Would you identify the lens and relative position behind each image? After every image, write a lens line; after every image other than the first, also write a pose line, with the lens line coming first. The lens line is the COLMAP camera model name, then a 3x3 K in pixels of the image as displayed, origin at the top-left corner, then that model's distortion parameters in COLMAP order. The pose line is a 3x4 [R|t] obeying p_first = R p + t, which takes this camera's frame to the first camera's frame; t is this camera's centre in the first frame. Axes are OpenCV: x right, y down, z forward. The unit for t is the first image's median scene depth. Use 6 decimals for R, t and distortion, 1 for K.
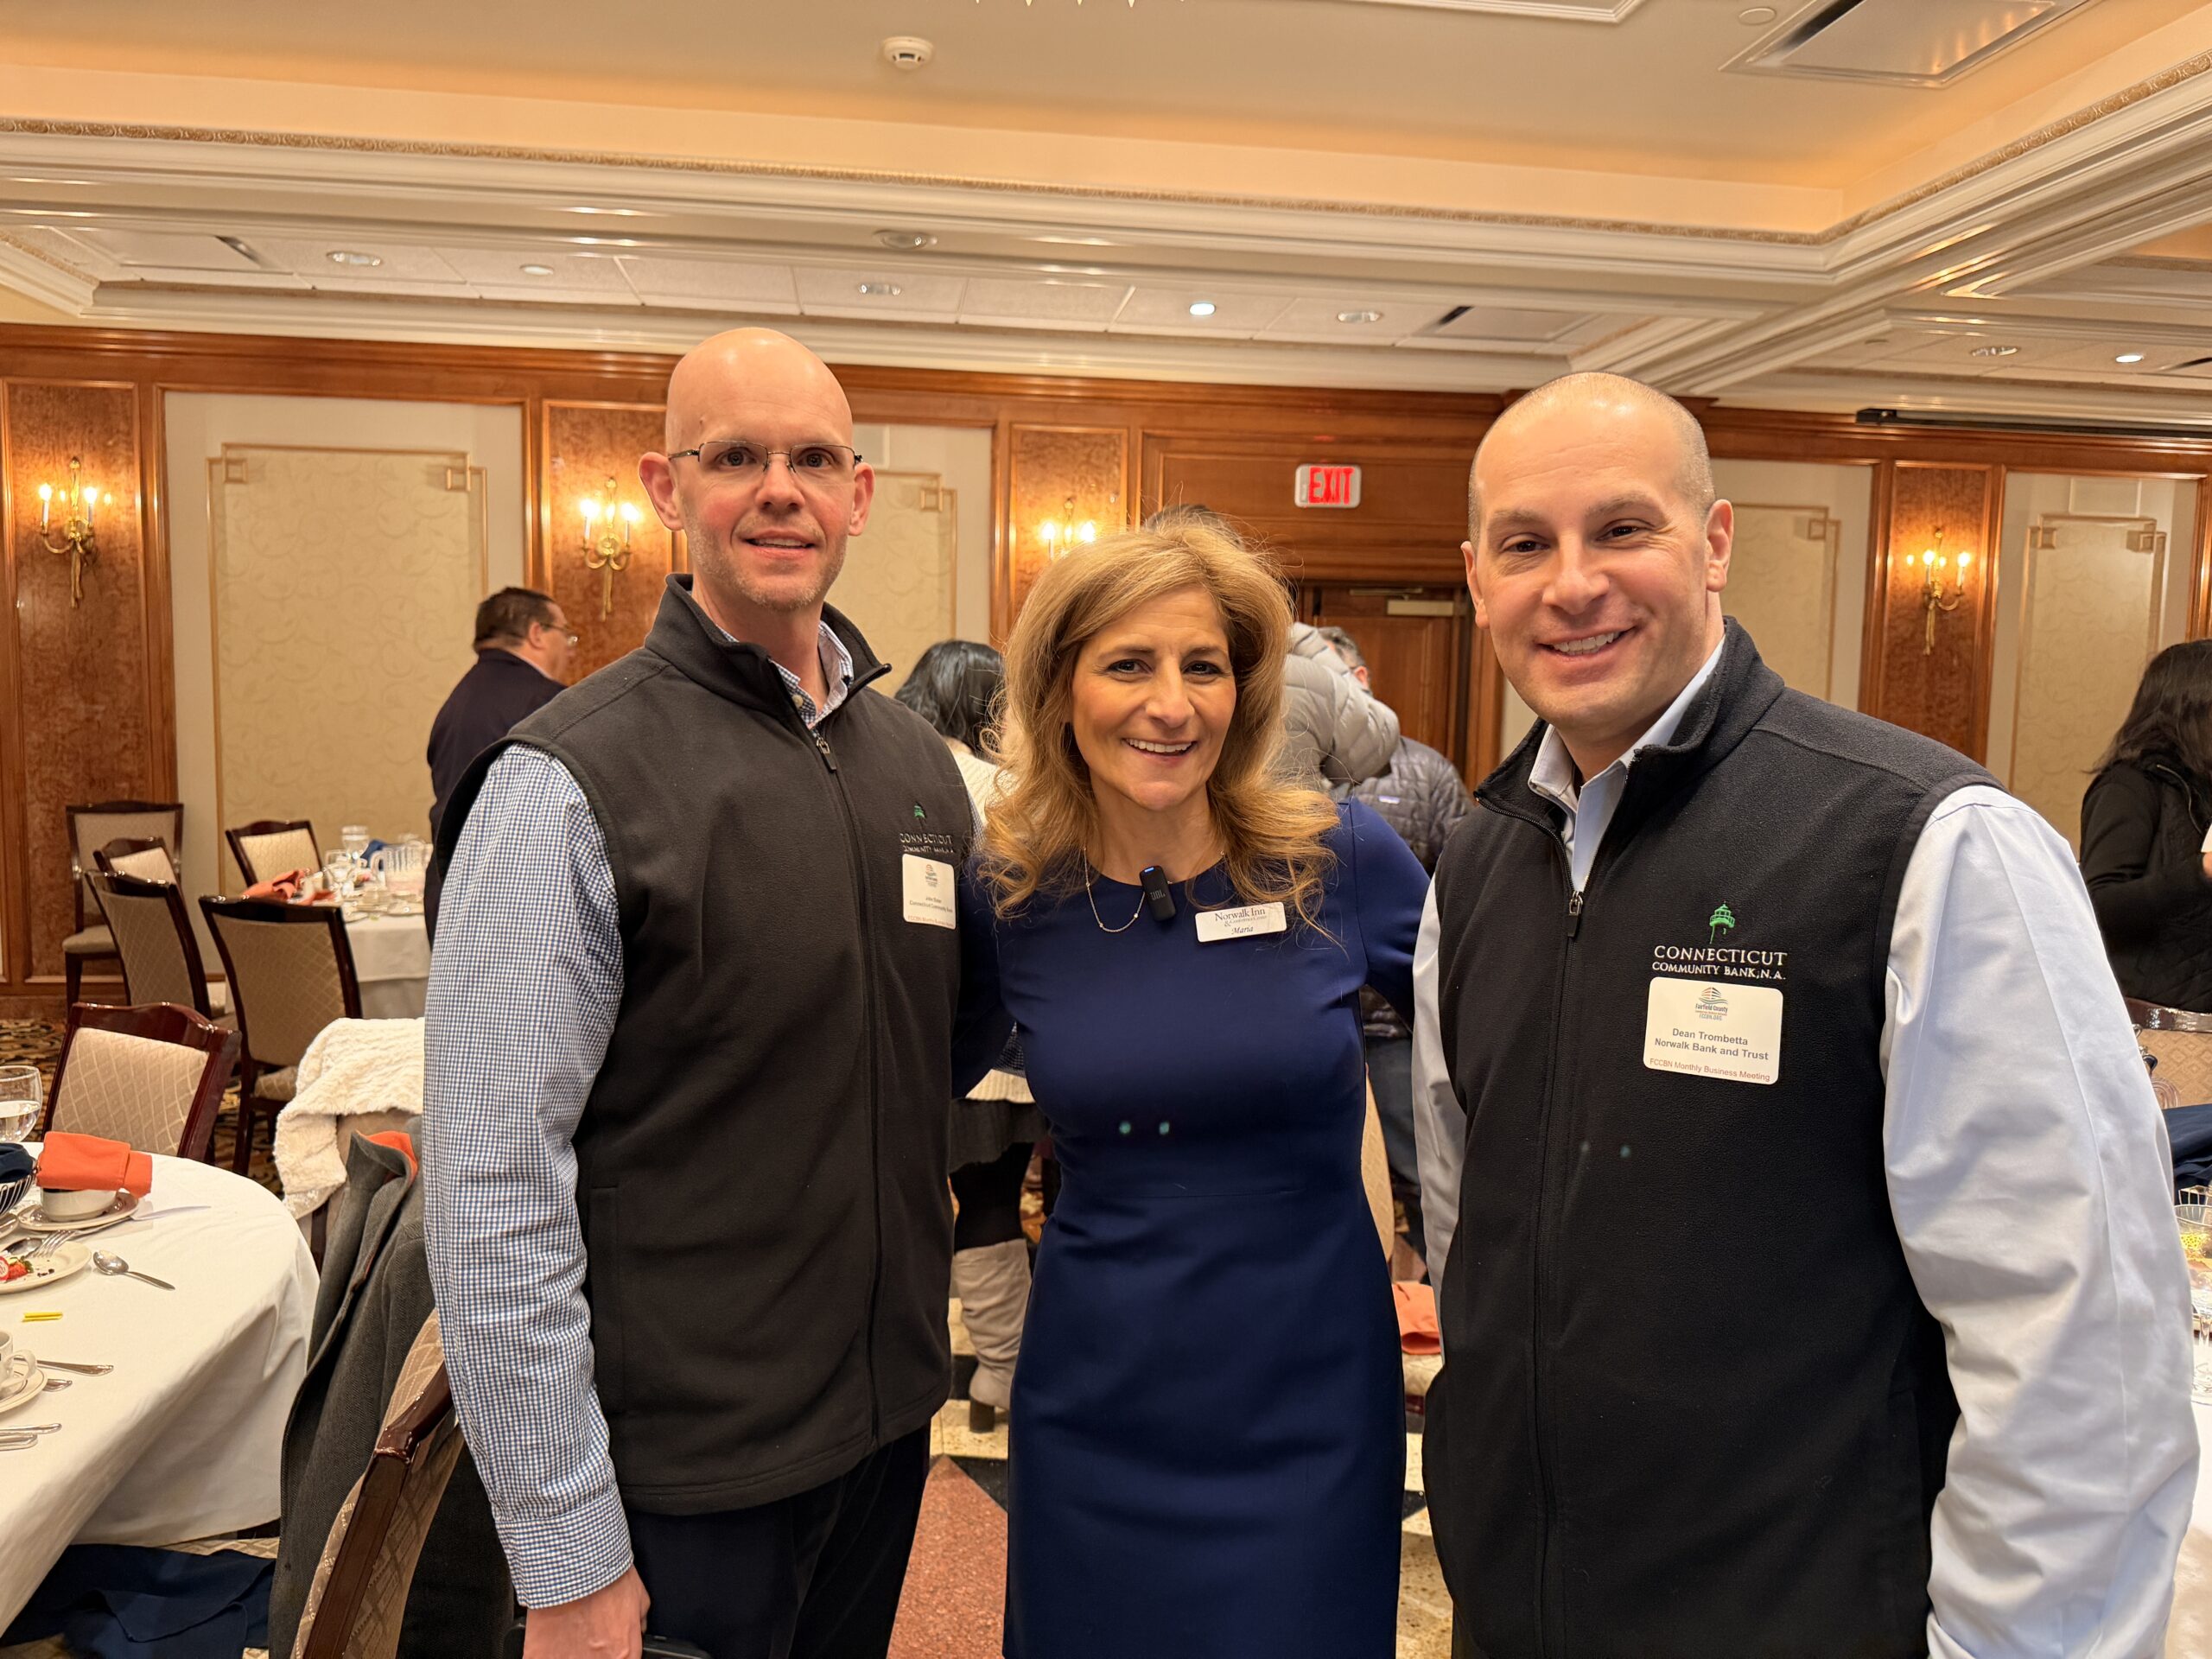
lens RADIAL K [[1550.7, 0, 1111.6], [0, 1550.7, 856.1], [0, 0, 1]] dist [-0.000791, -0.004300]
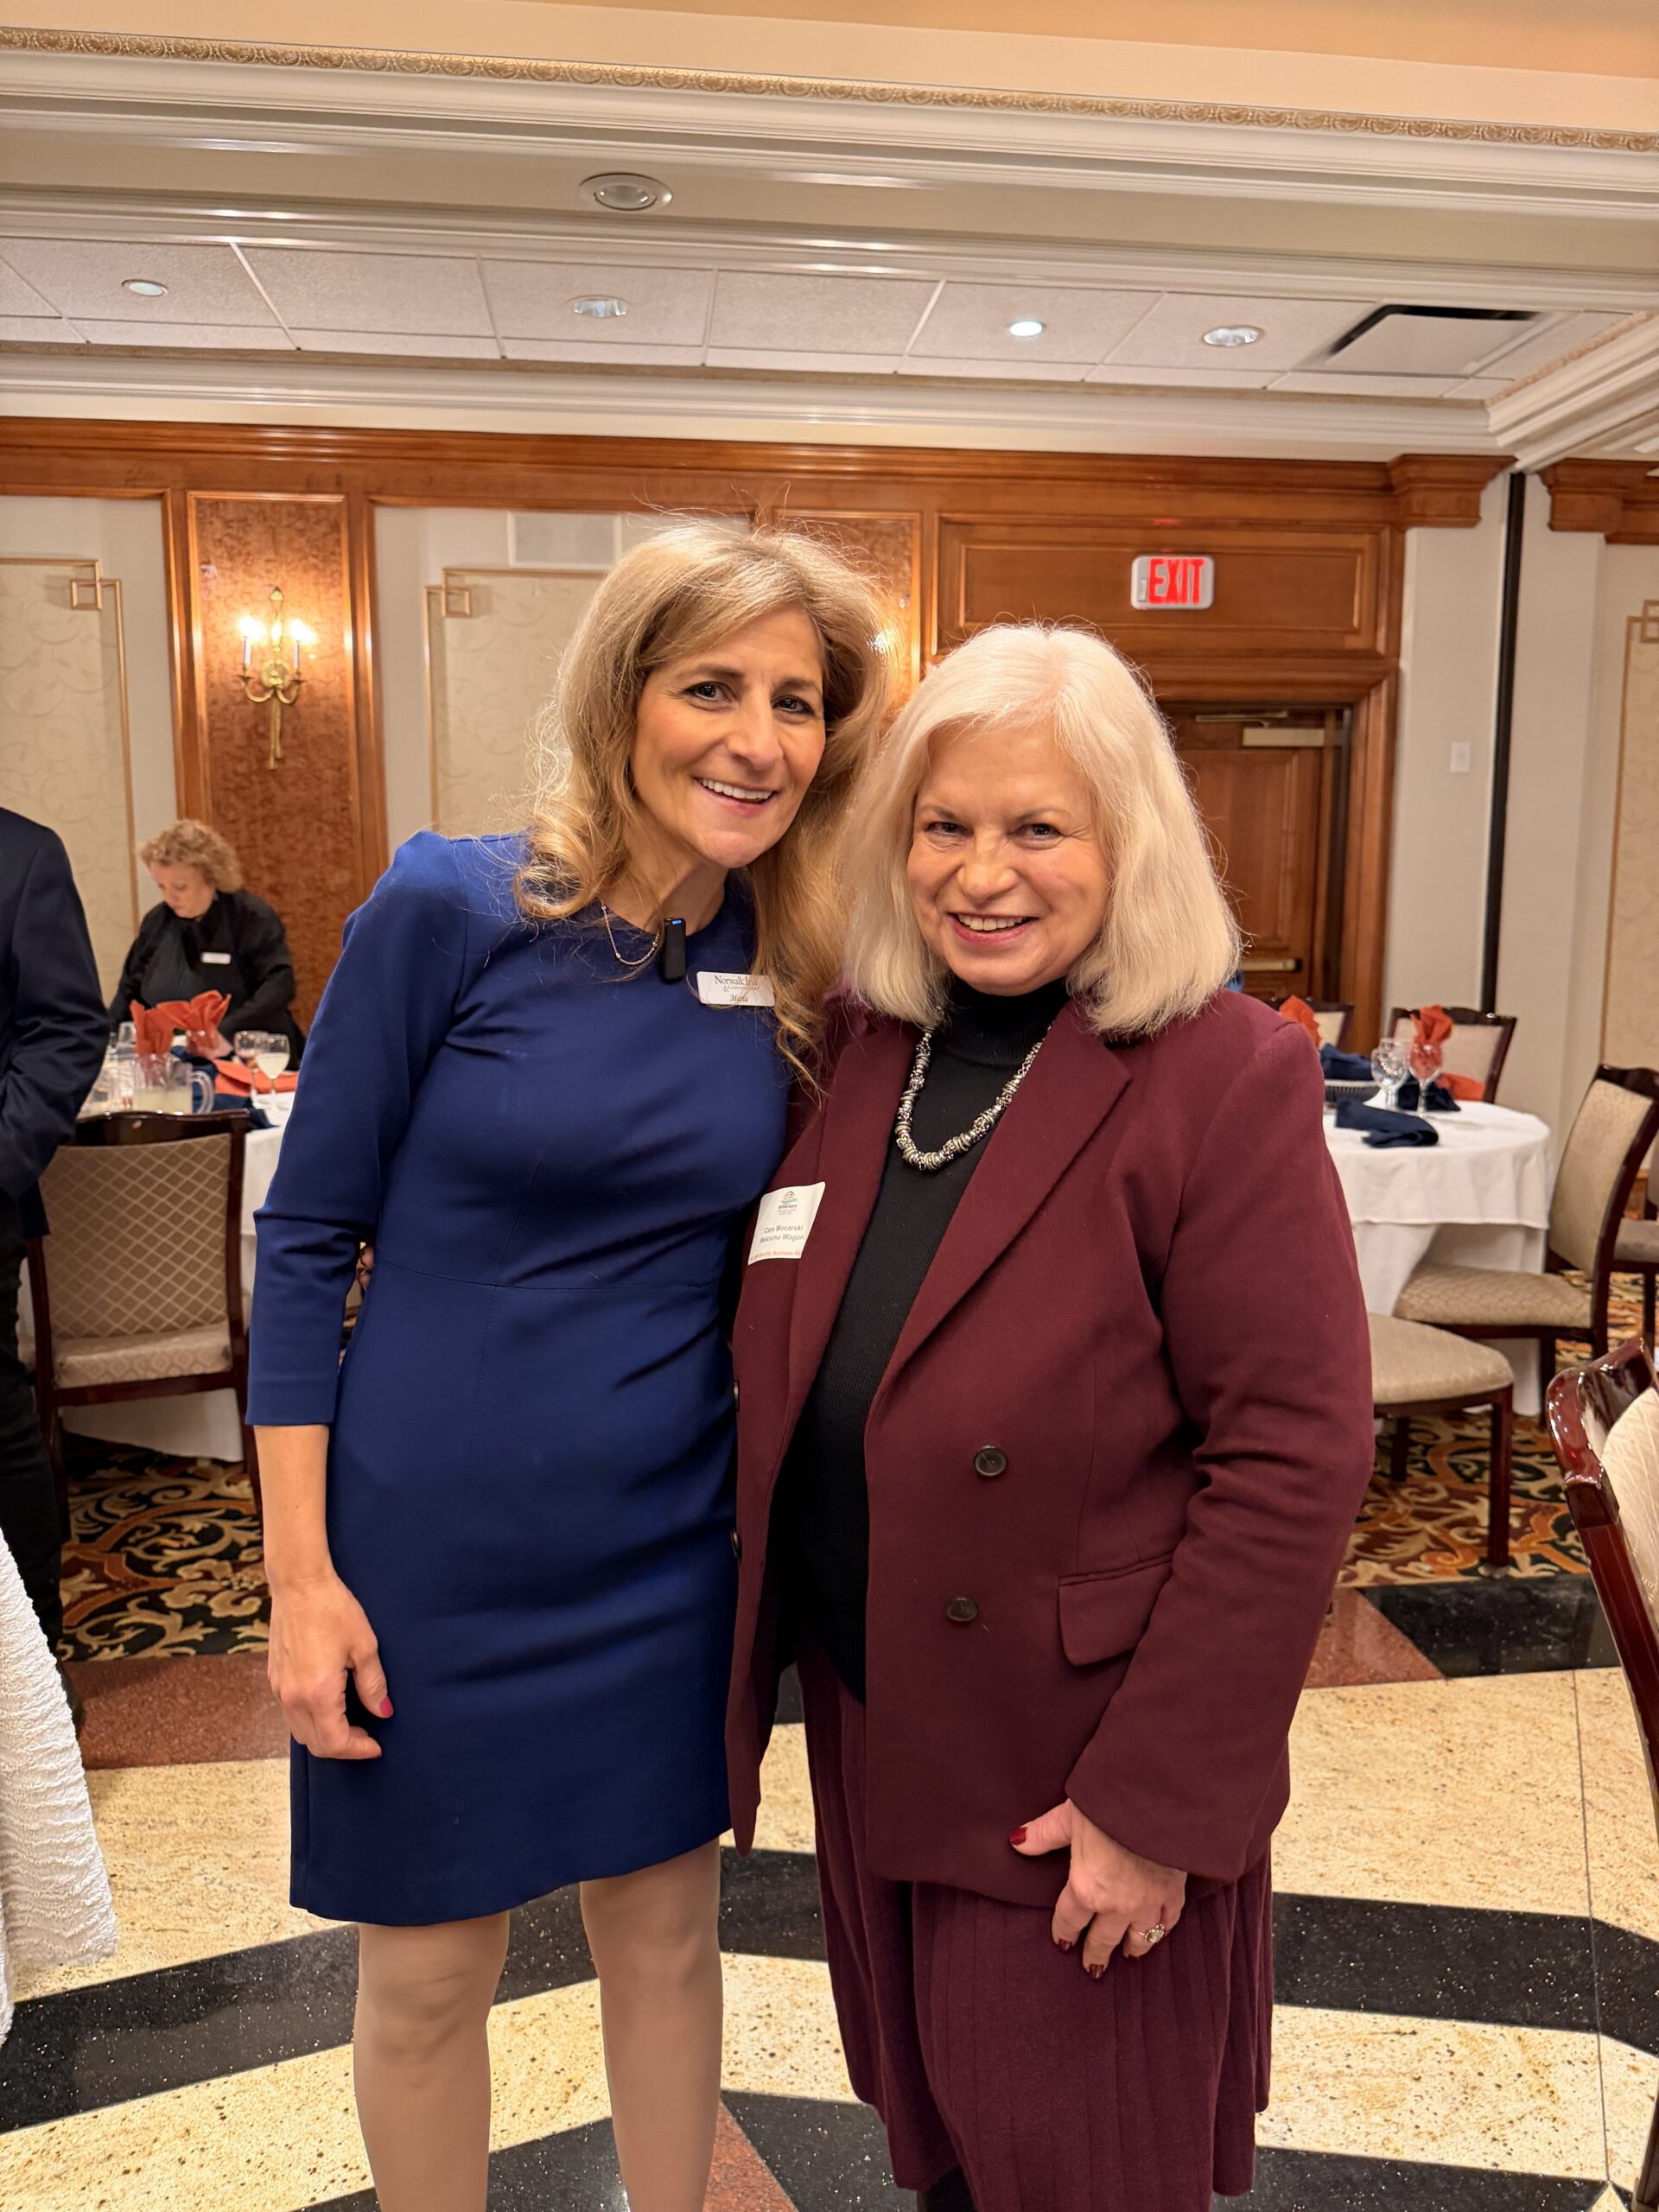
lens RADIAL K [[1550.7, 0, 829.5], [0, 1550.7, 1106.0], [0, 0, 1]] dist [-0.000791, -0.004300]
pose [[0.999482, -0.015104, -0.028407, -0.018877], [0.016212, 0.999100, 0.039189, -0.004043], [0.027790, -0.039629, 0.998828, 0.199509]]
